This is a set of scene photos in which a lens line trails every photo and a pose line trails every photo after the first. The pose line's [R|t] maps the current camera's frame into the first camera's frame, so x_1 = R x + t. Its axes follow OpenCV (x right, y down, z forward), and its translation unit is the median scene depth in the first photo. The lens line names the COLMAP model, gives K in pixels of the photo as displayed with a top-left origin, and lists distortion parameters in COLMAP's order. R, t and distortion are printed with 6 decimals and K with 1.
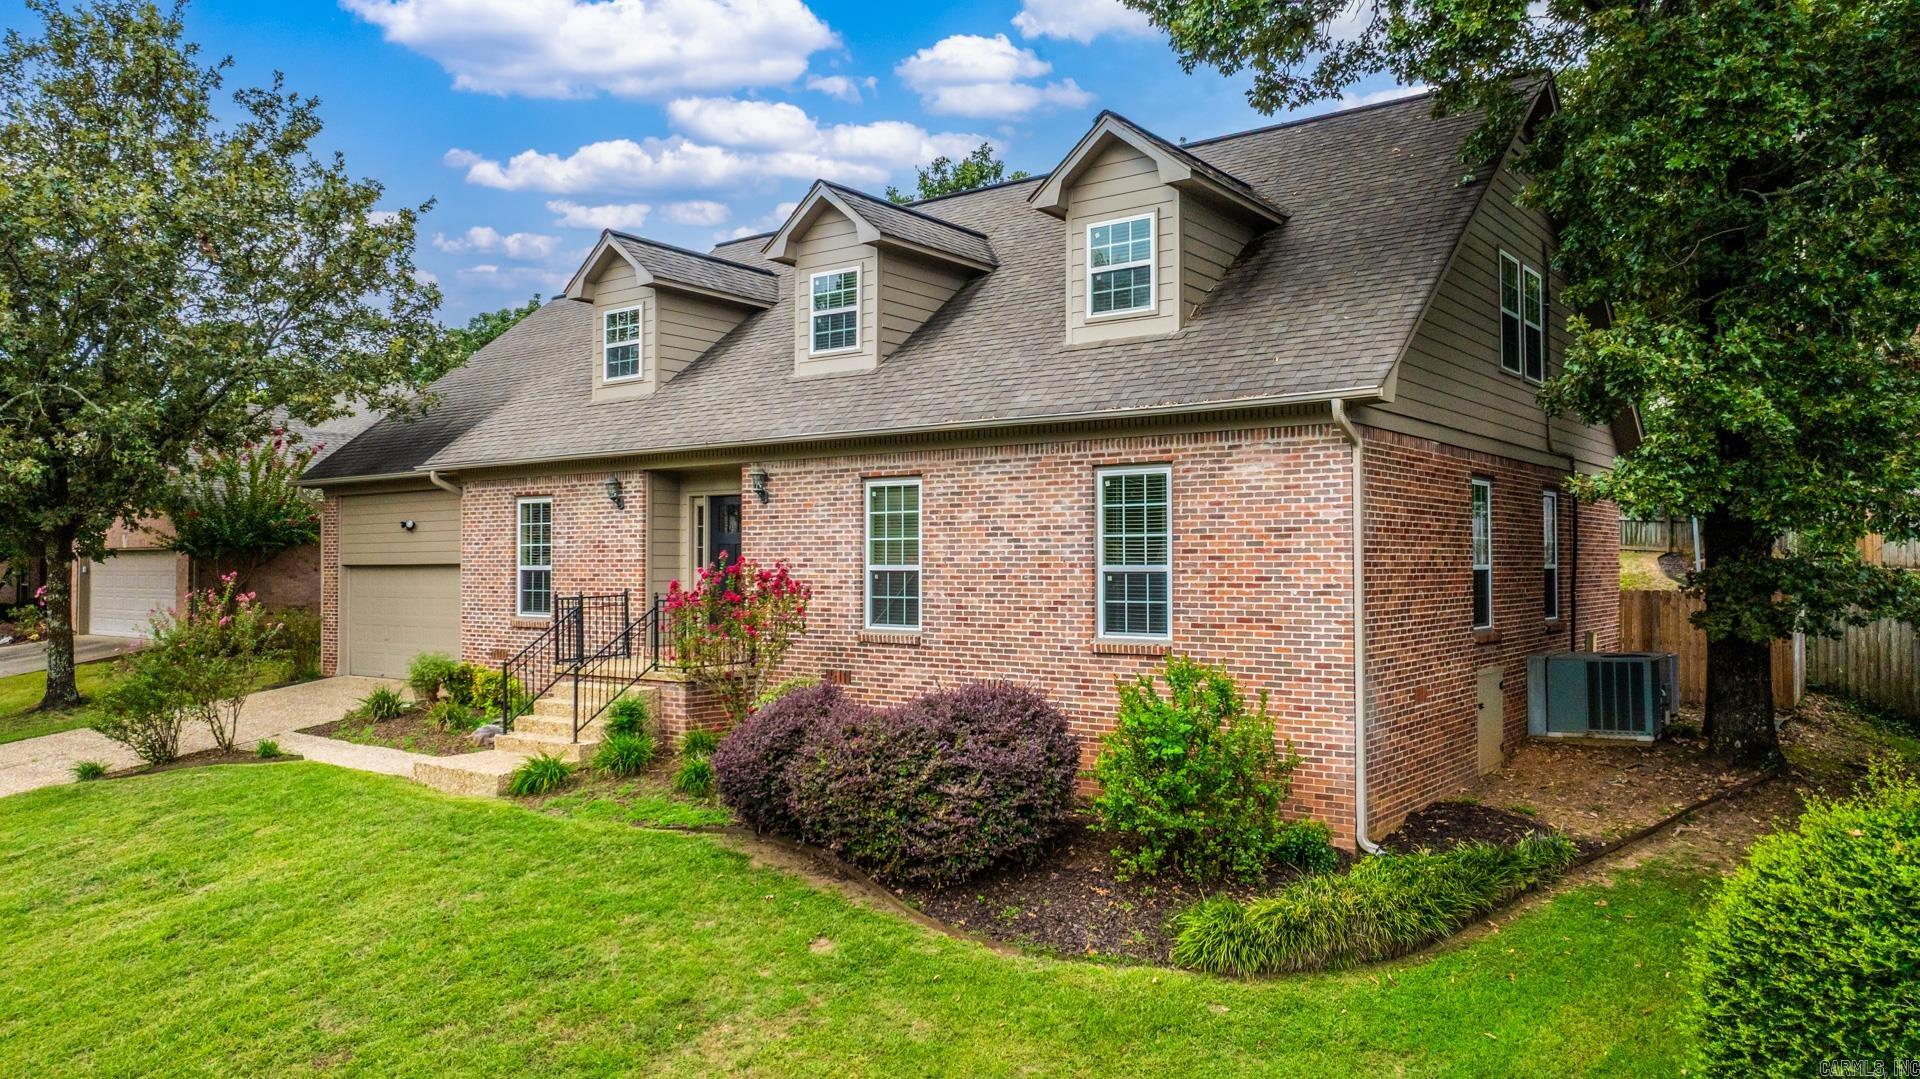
lens RADIAL K [[1360.7, 0, 960.0], [0, 1360.7, 539.5], [0, 0, 1]] dist [-0.027819, -0.000851]
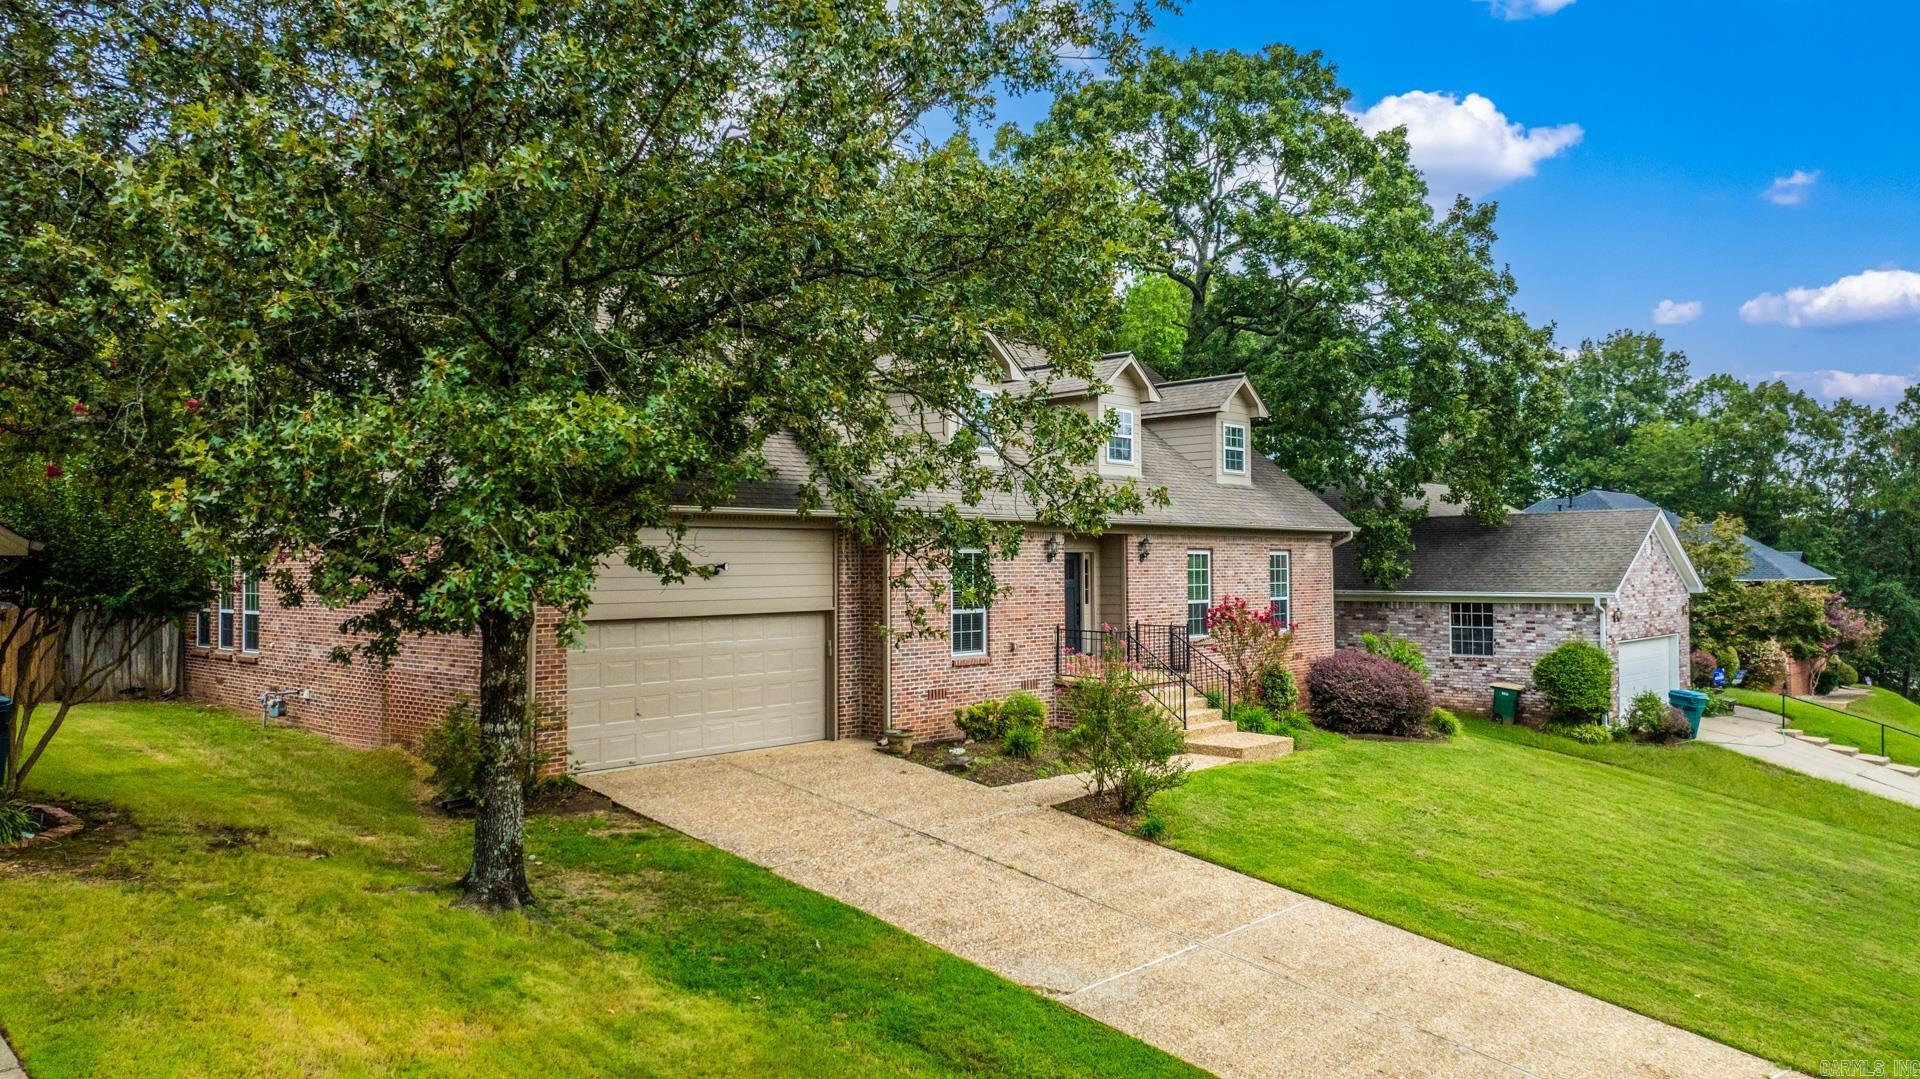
lens RADIAL K [[1360.5, 0, 960.0], [0, 1360.5, 539.5], [0, 0, 1]] dist [-0.041661, 0.056718]
pose [[0.094570, 0.019573, 0.995326, -1.890701], [-0.015949, 0.999708, -0.018144, -0.023325], [-0.995390, -0.014159, 0.094855, 1.195001]]
